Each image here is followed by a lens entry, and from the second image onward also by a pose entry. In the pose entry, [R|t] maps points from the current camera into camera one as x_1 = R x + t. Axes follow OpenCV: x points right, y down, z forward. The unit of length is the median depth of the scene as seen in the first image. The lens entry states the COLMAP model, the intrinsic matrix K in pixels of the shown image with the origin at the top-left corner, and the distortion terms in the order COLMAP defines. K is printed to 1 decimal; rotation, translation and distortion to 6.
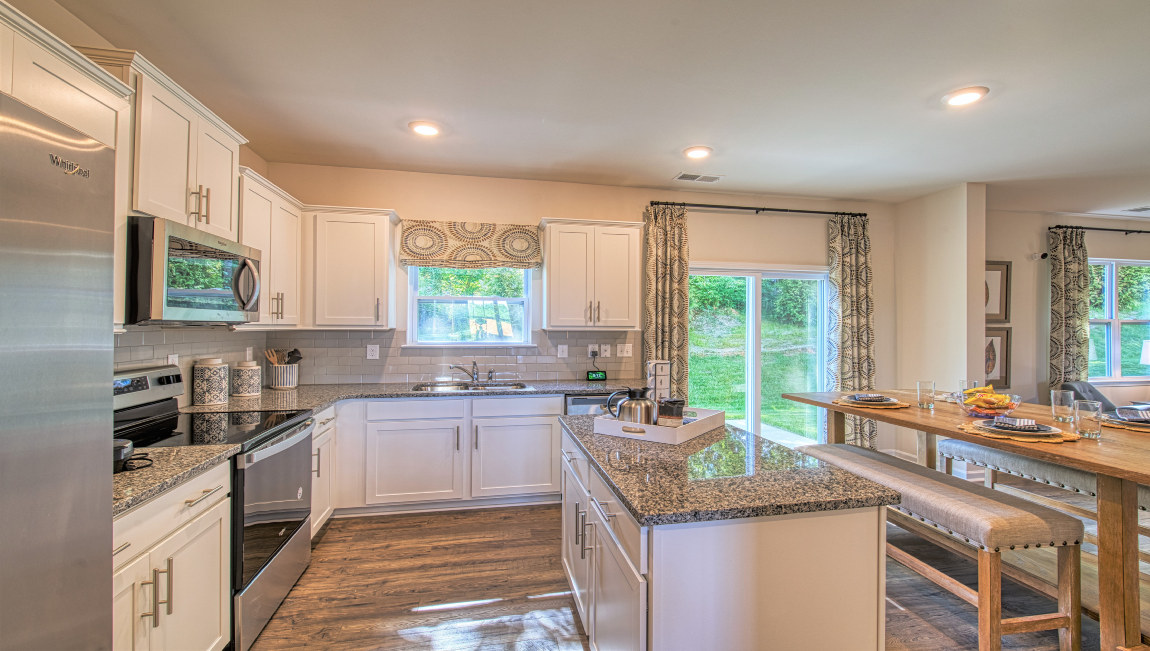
lens RADIAL K [[561.3, 0, 511.4], [0, 561.3, 325.8], [0, 0, 1]] dist [0.027053, -0.000116]
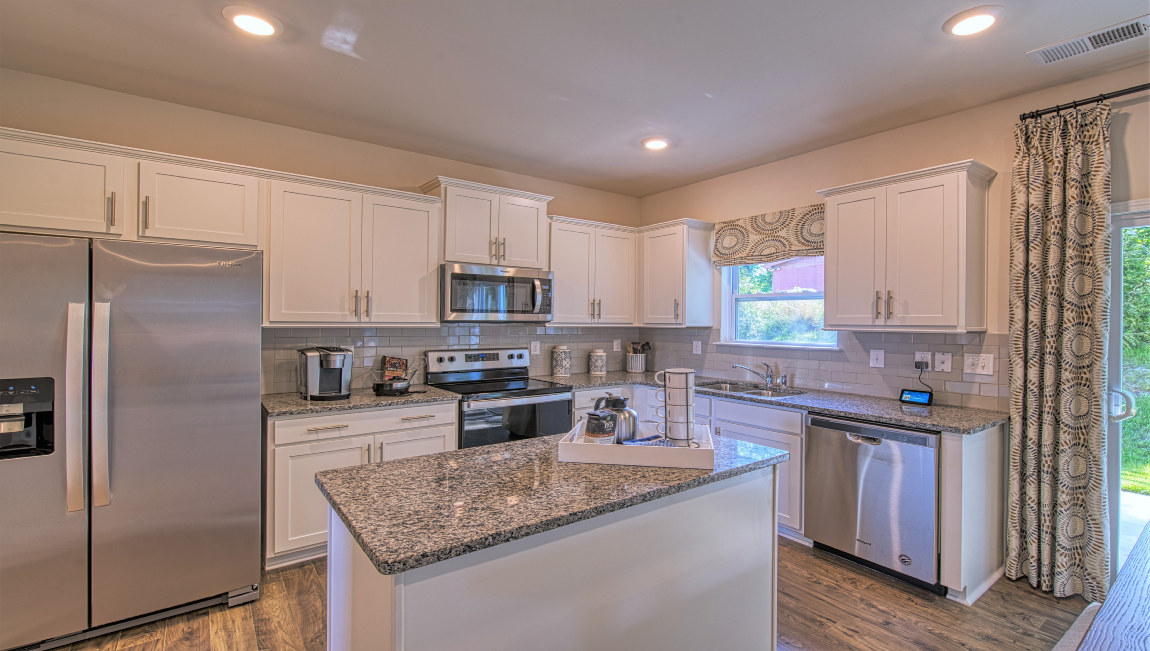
lens RADIAL K [[524.0, 0, 644.1], [0, 524.0, 327.3], [0, 0, 1]] dist [-0.003235, -0.000618]
pose [[0.447487, 0.008295, -0.894252, 0.600272], [-0.003479, 0.999966, 0.007535, -0.001081], [0.894284, -0.000261, 0.447500, 0.423677]]
